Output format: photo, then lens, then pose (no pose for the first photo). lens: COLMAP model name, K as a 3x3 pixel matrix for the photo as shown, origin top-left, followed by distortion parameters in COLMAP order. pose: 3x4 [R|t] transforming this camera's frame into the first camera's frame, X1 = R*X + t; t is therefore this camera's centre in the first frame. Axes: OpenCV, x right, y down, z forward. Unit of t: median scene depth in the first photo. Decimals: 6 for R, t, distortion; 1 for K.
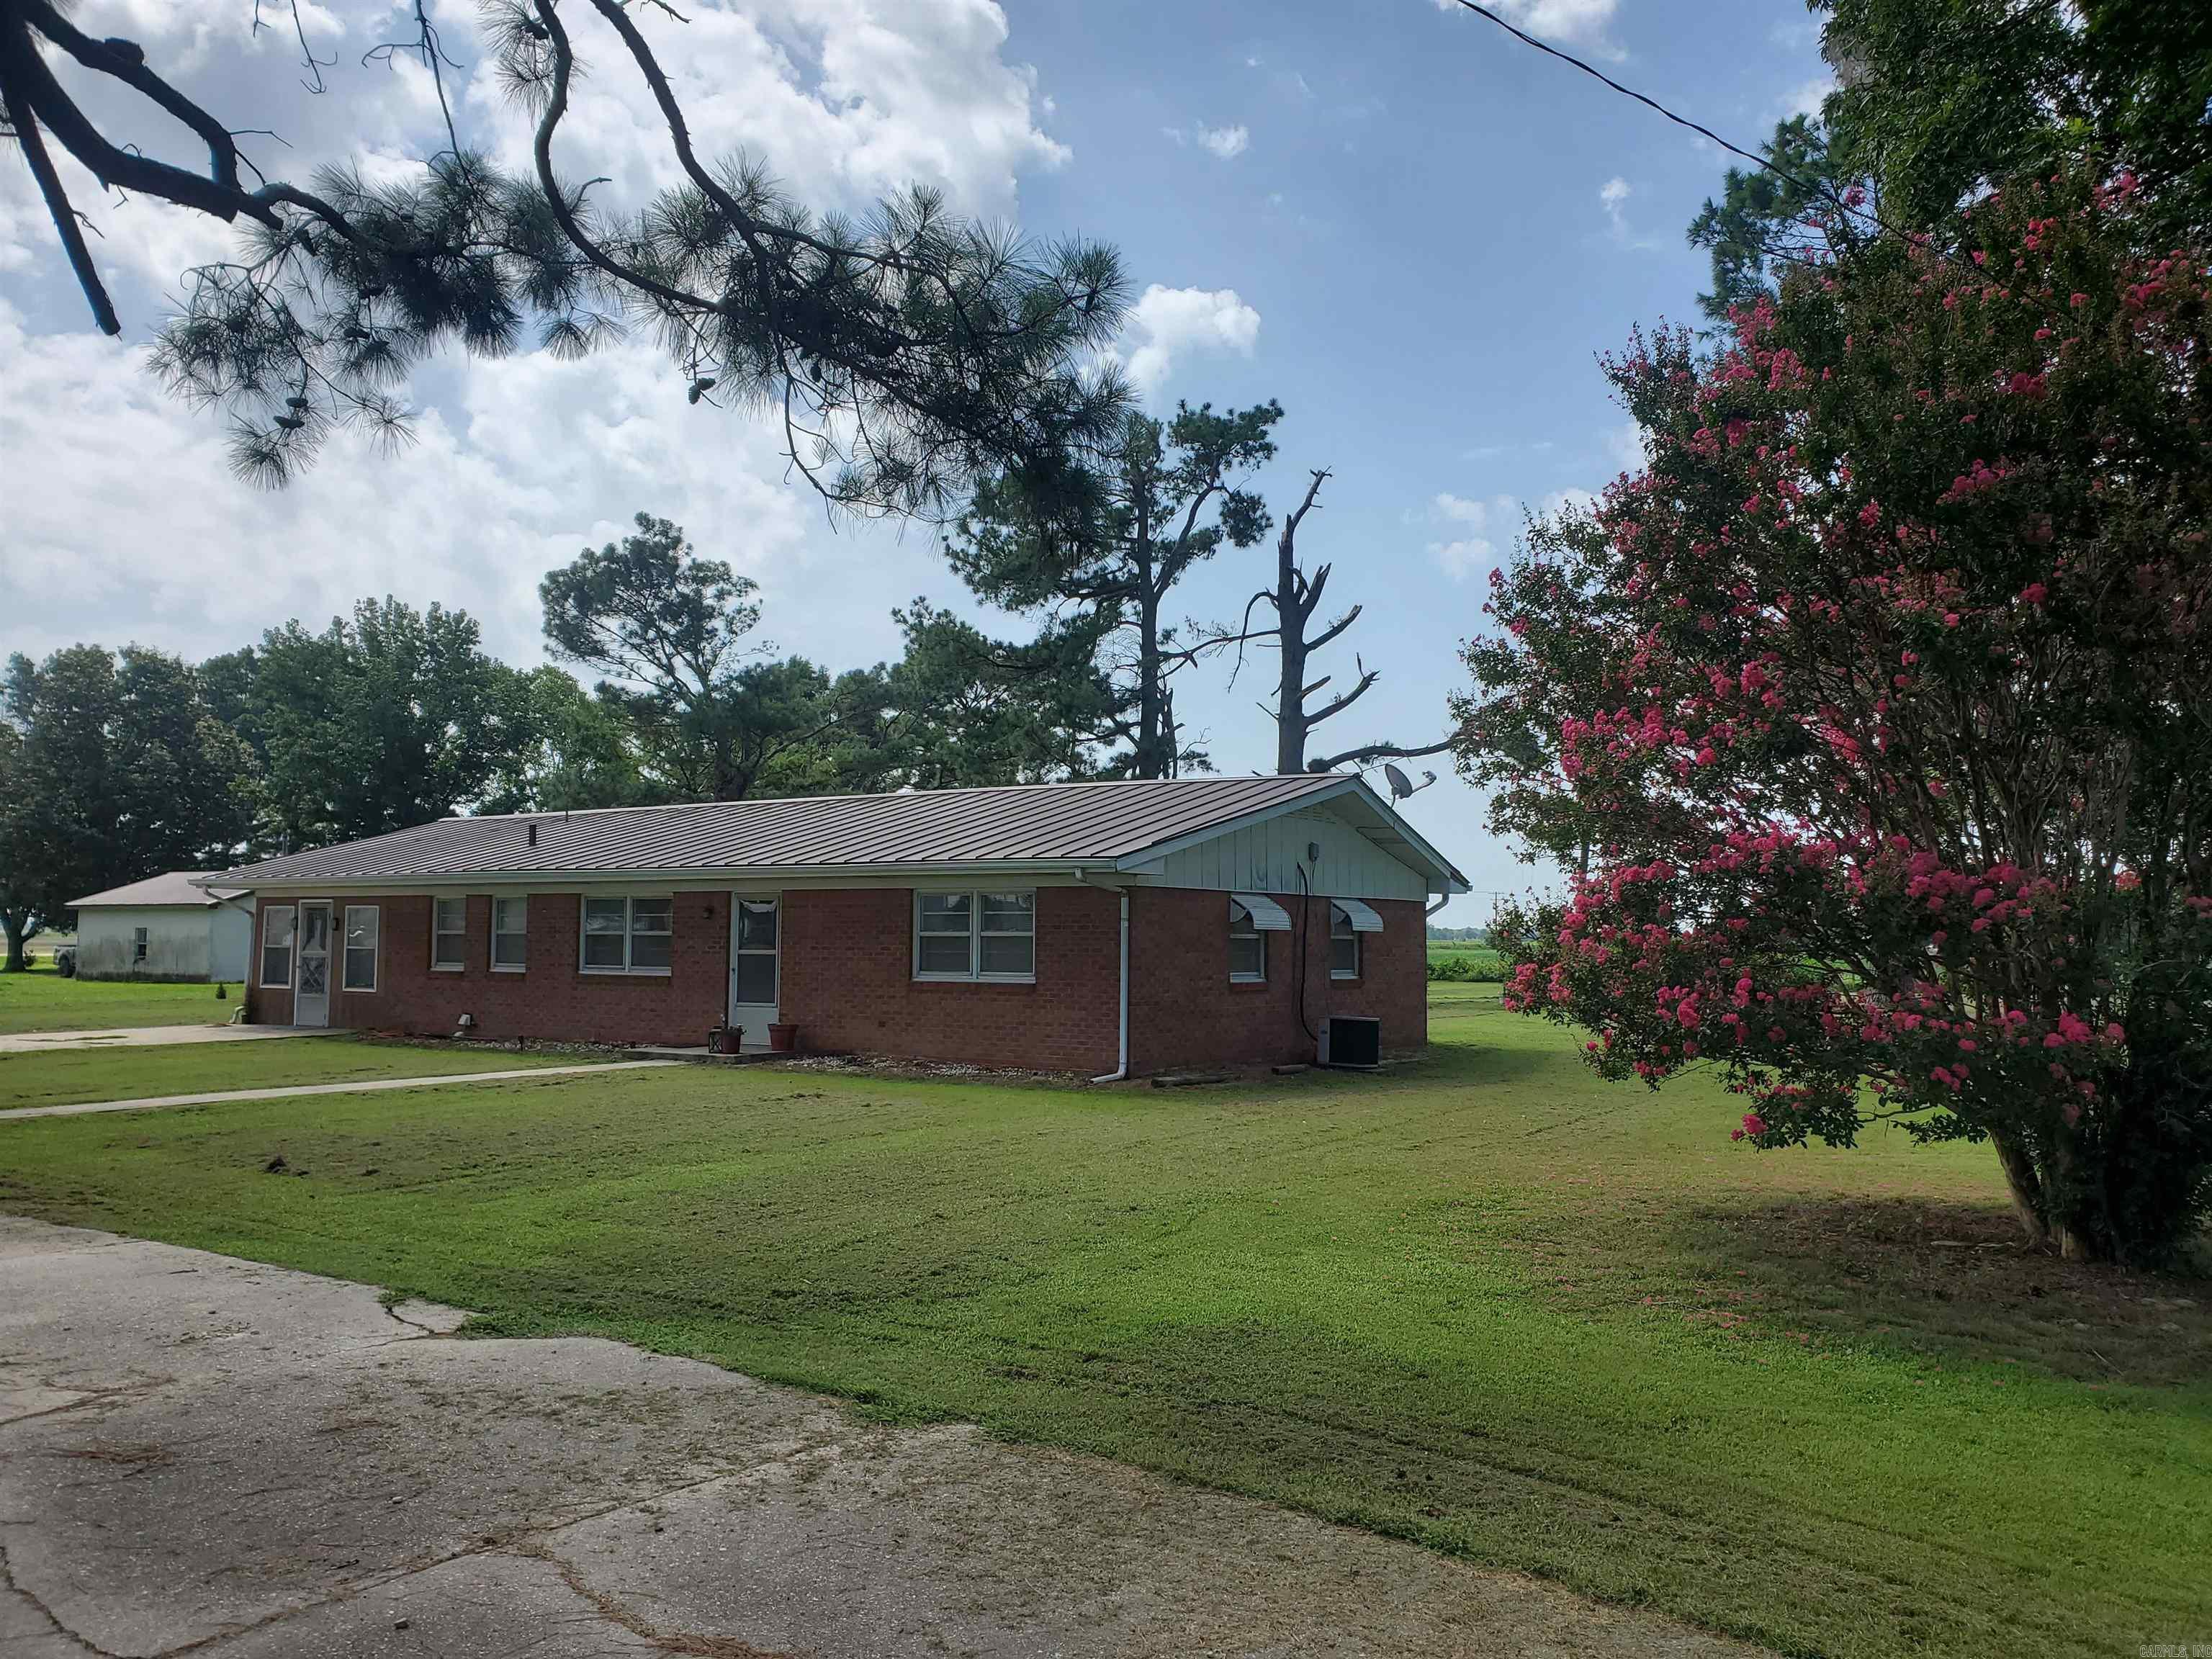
lens RADIAL K [[1798.2, 0, 1139.2], [0, 1798.2, 787.0], [0, 0, 1]] dist [0.005882, 0.000743]
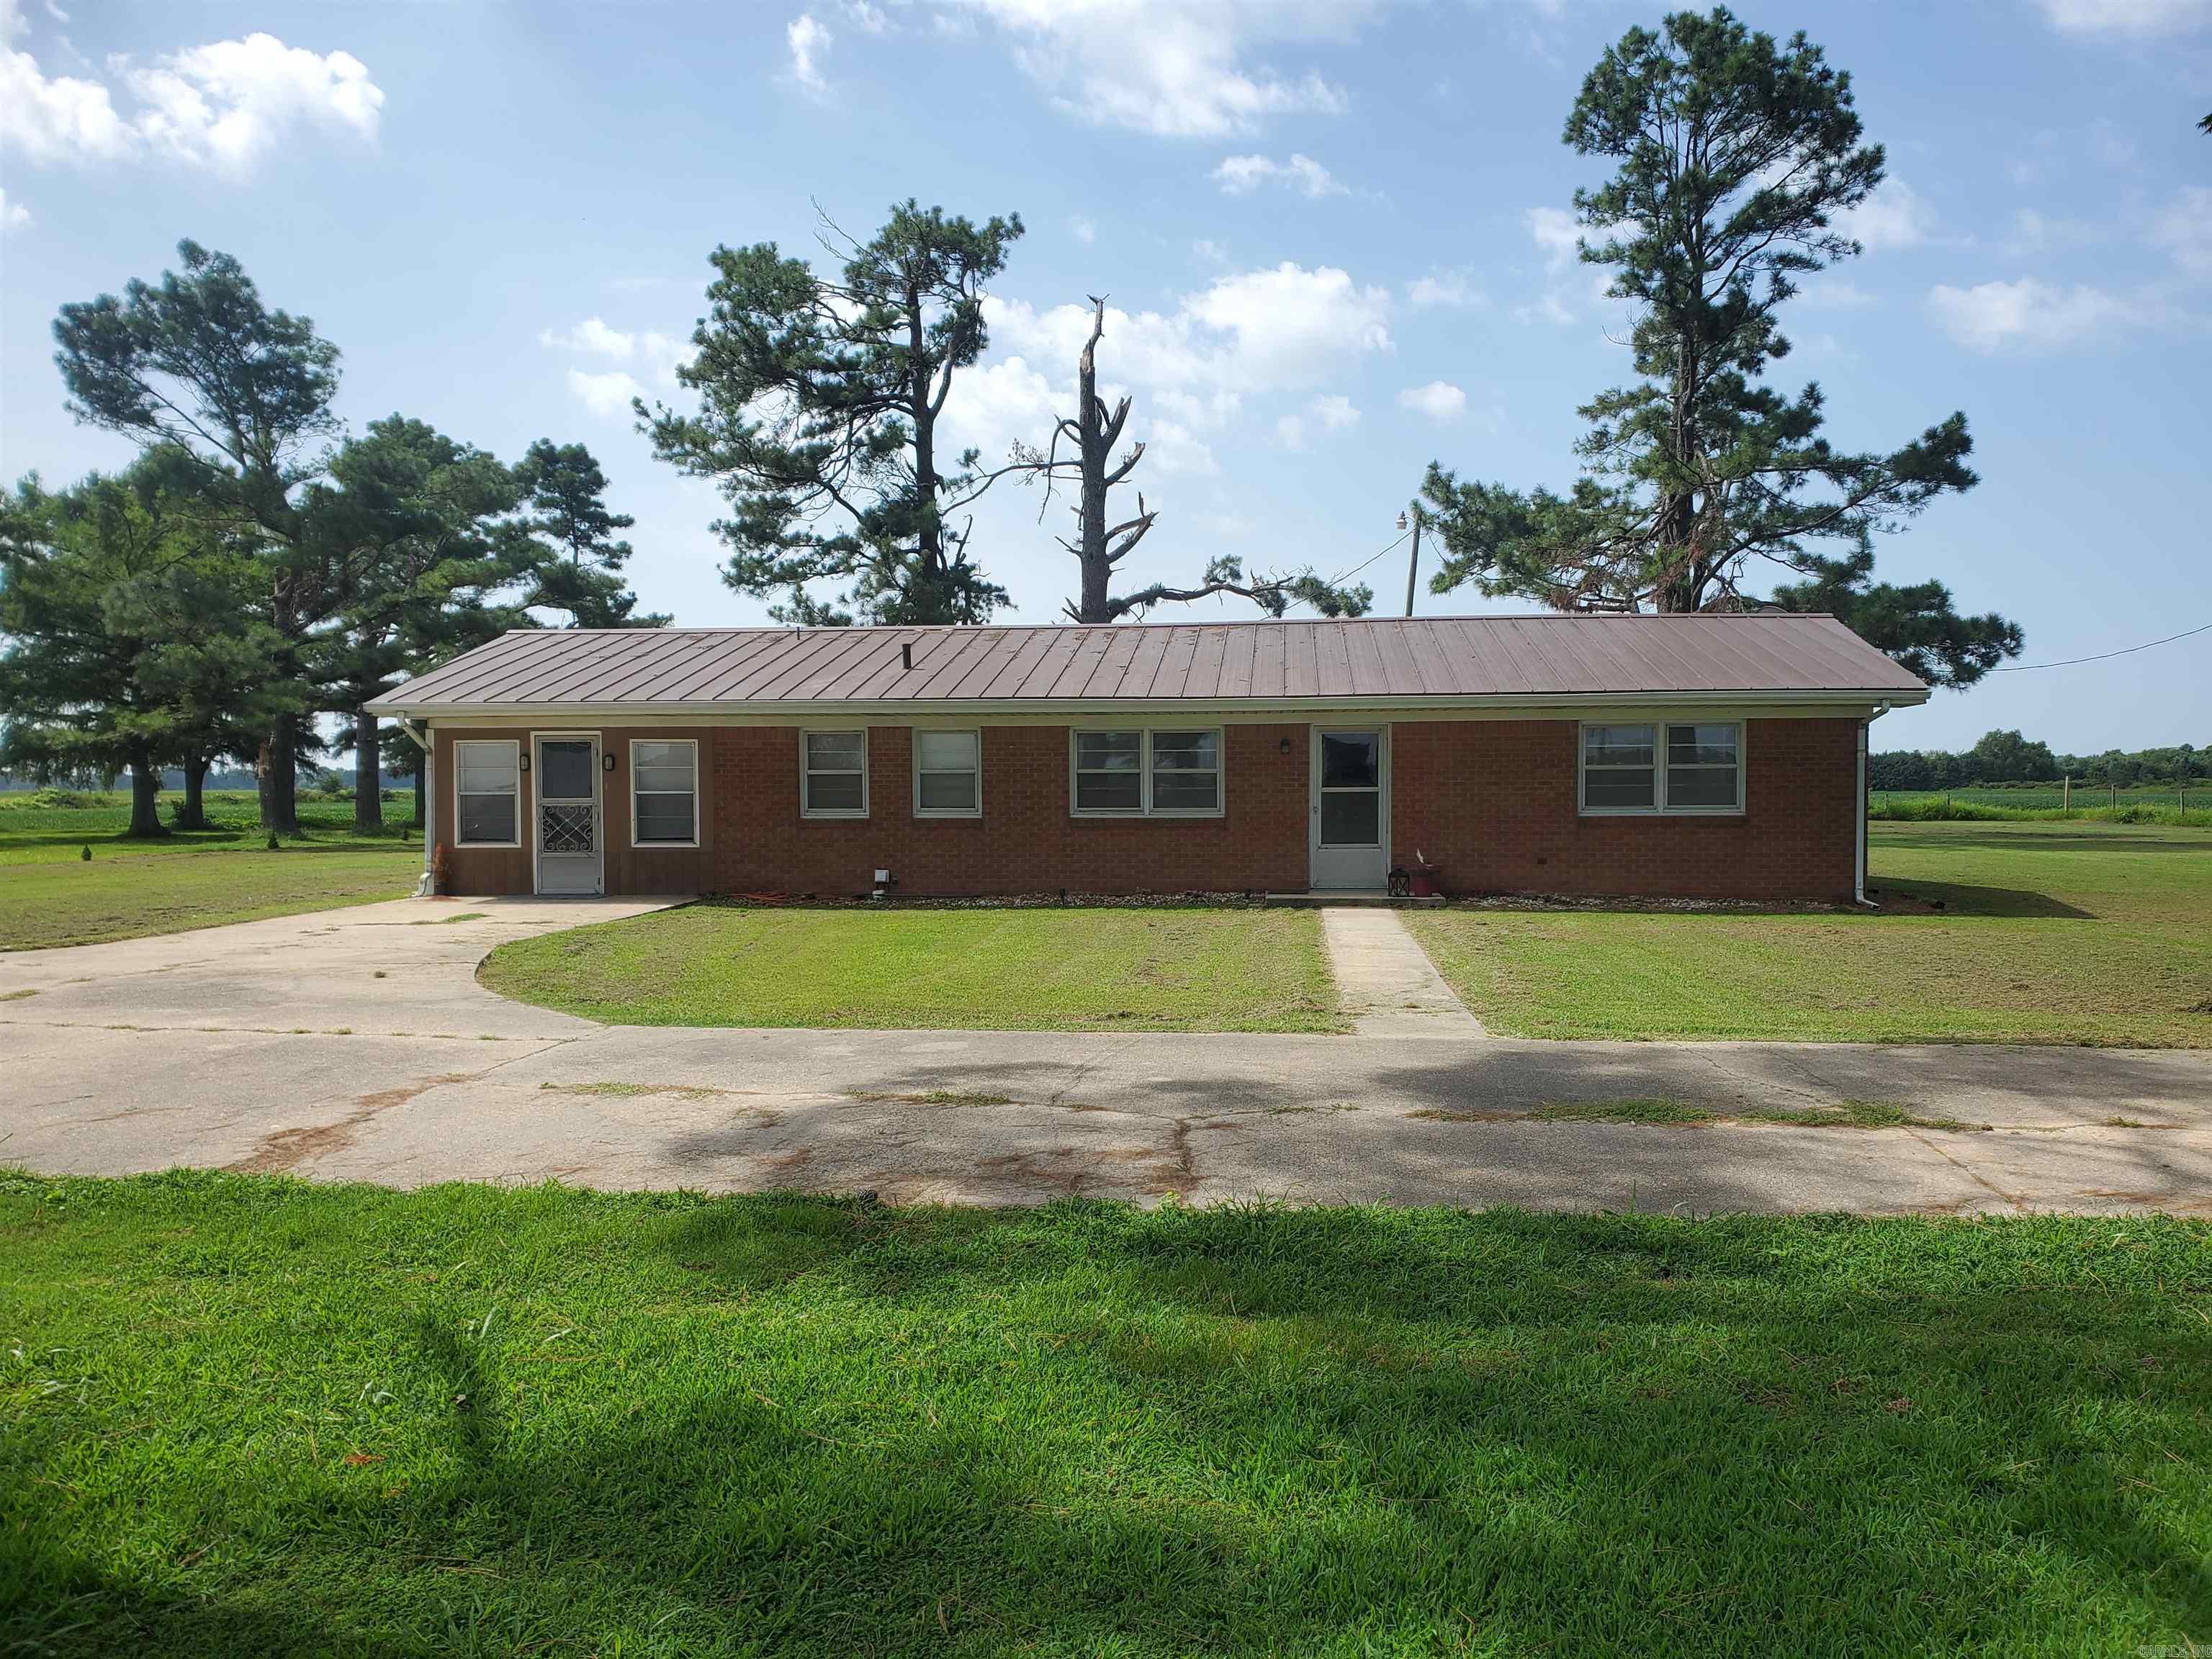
lens RADIAL K [[1720.9, 0, 1123.9], [0, 1720.9, 858.3], [0, 0, 1]] dist [0.057358, -0.073495]
pose [[0.879374, -0.030907, 0.475128, -0.358340], [-0.031453, 0.991940, 0.122740, 0.010994], [-0.475092, -0.122879, 0.871314, 0.139455]]
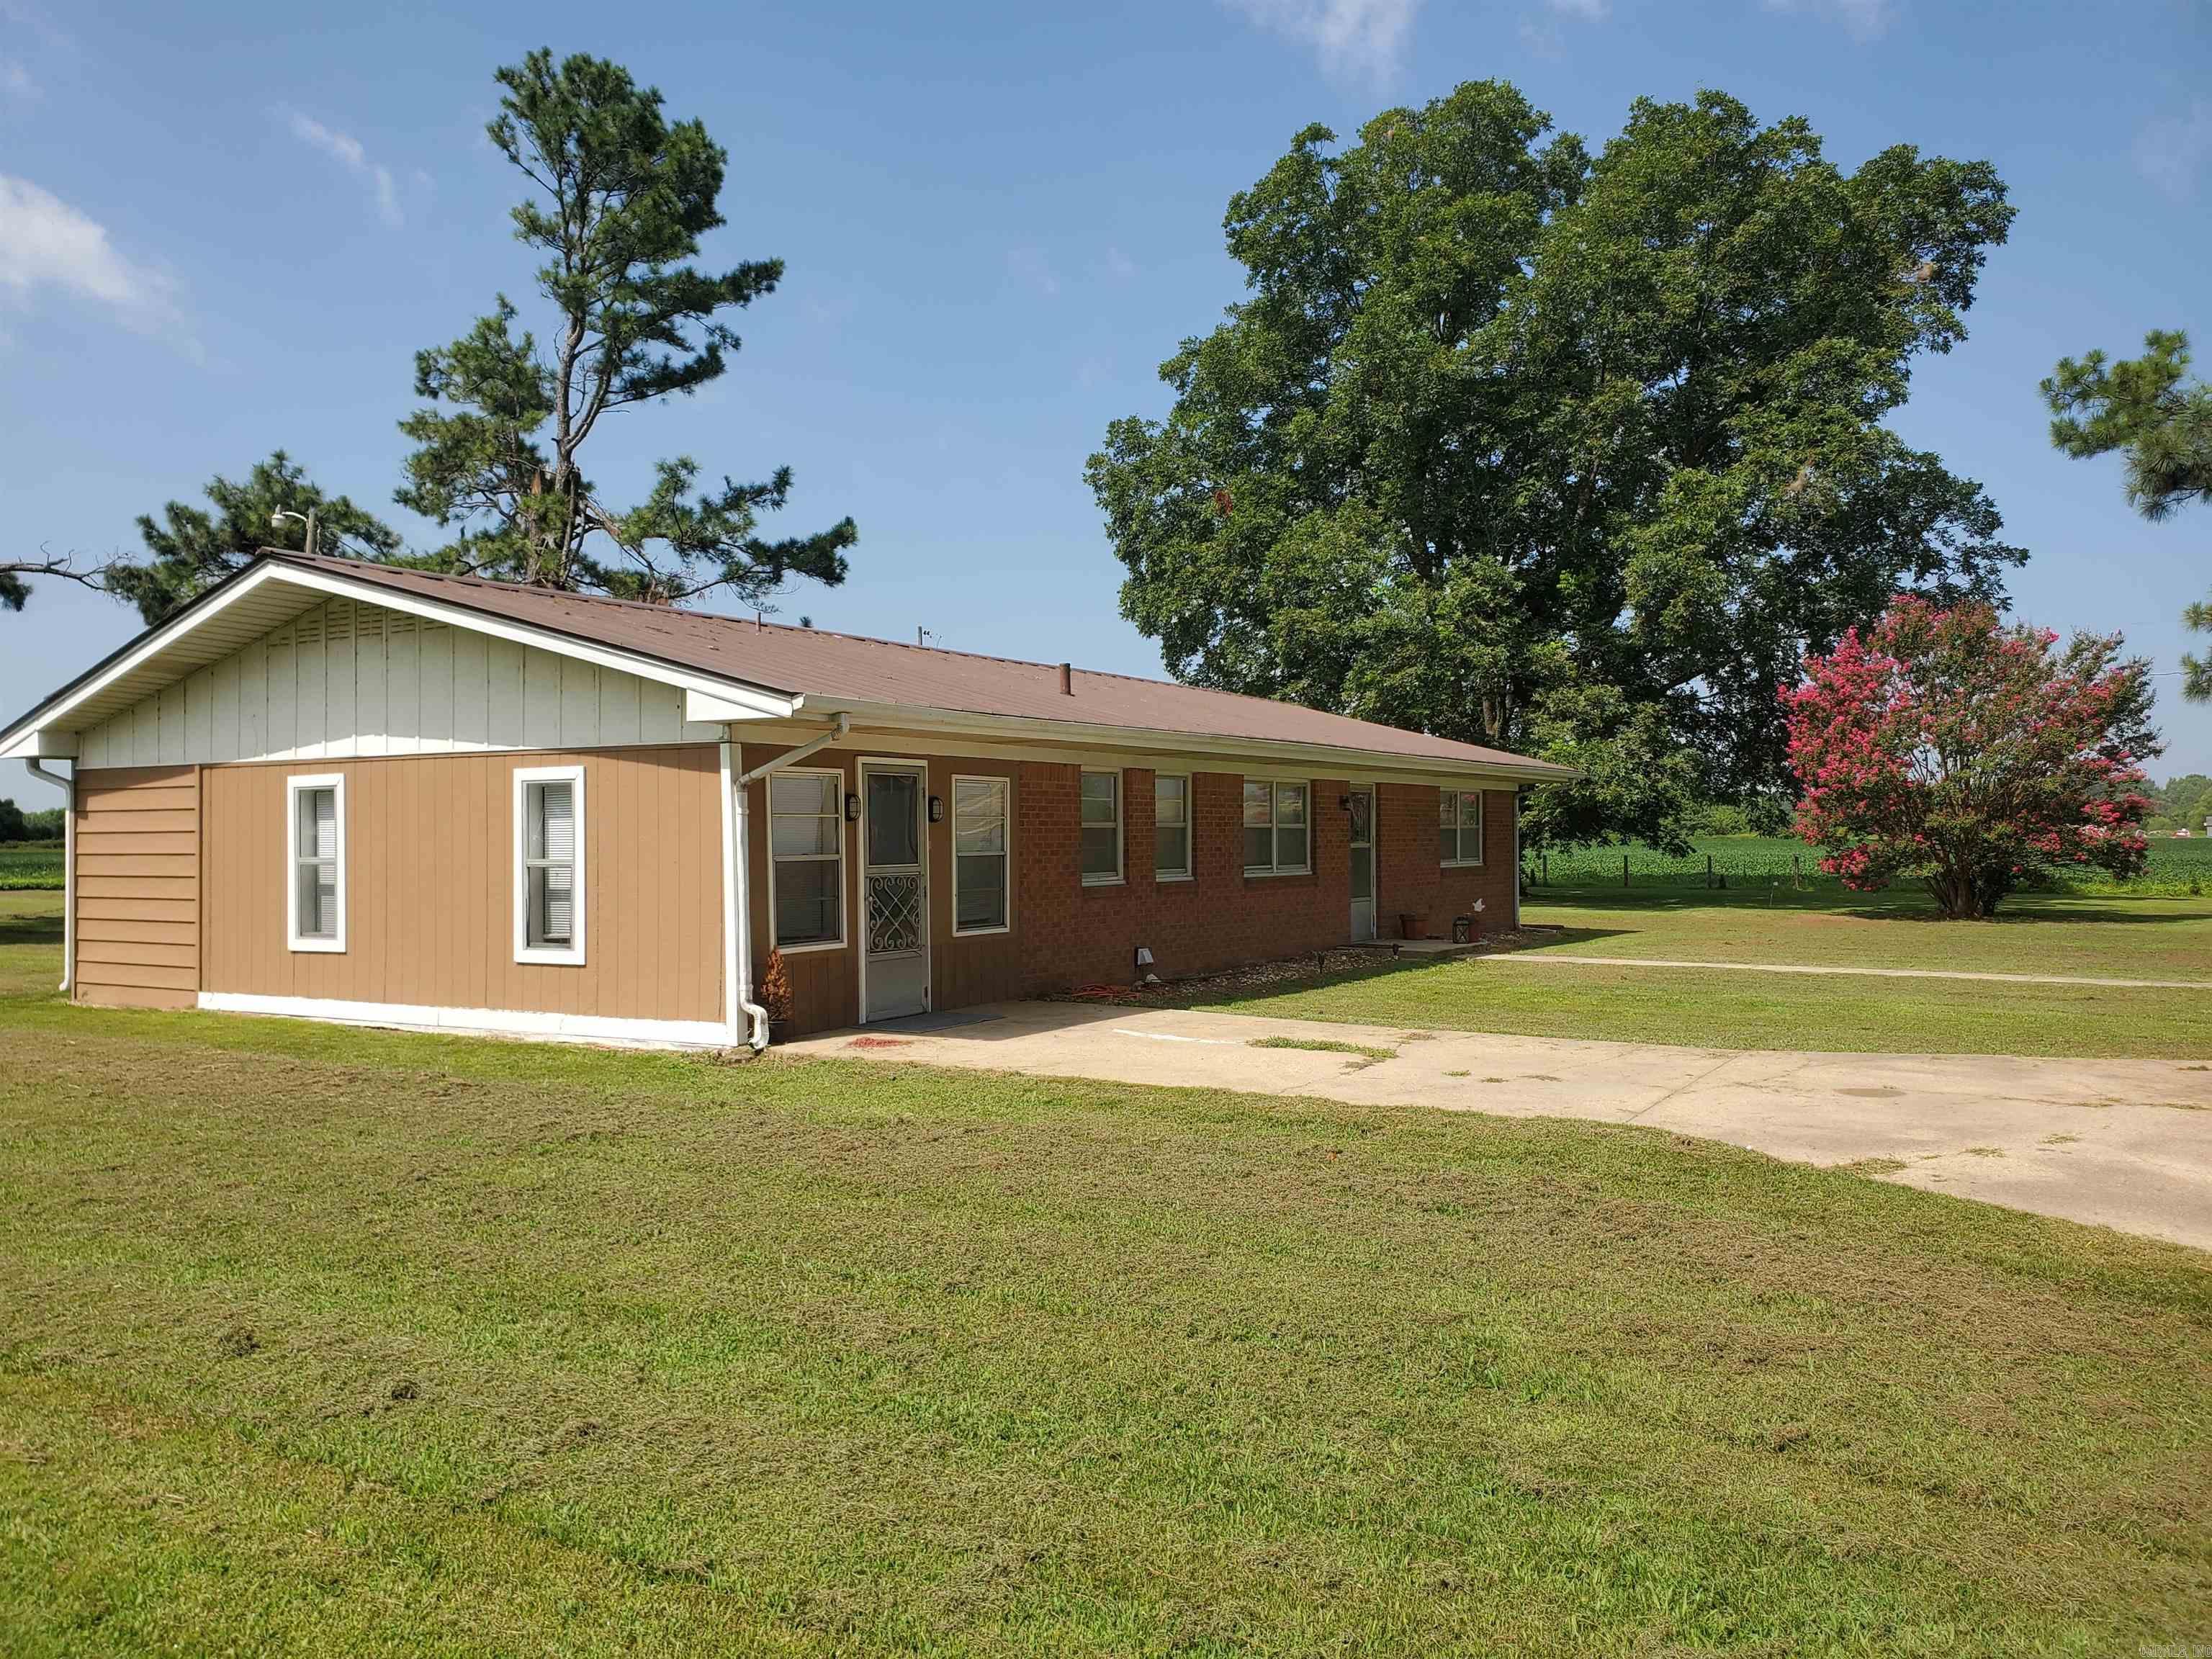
lens RADIAL K [[1749.1, 0, 1090.8], [0, 1749.1, 844.8], [0, 0, 1]] dist [-0.001895, 0.004307]
pose [[-0.044661, -0.012528, 0.998924, -0.556469], [-0.083691, 0.996453, 0.008755, 0.046391], [-0.995490, -0.083210, -0.045551, 0.577365]]
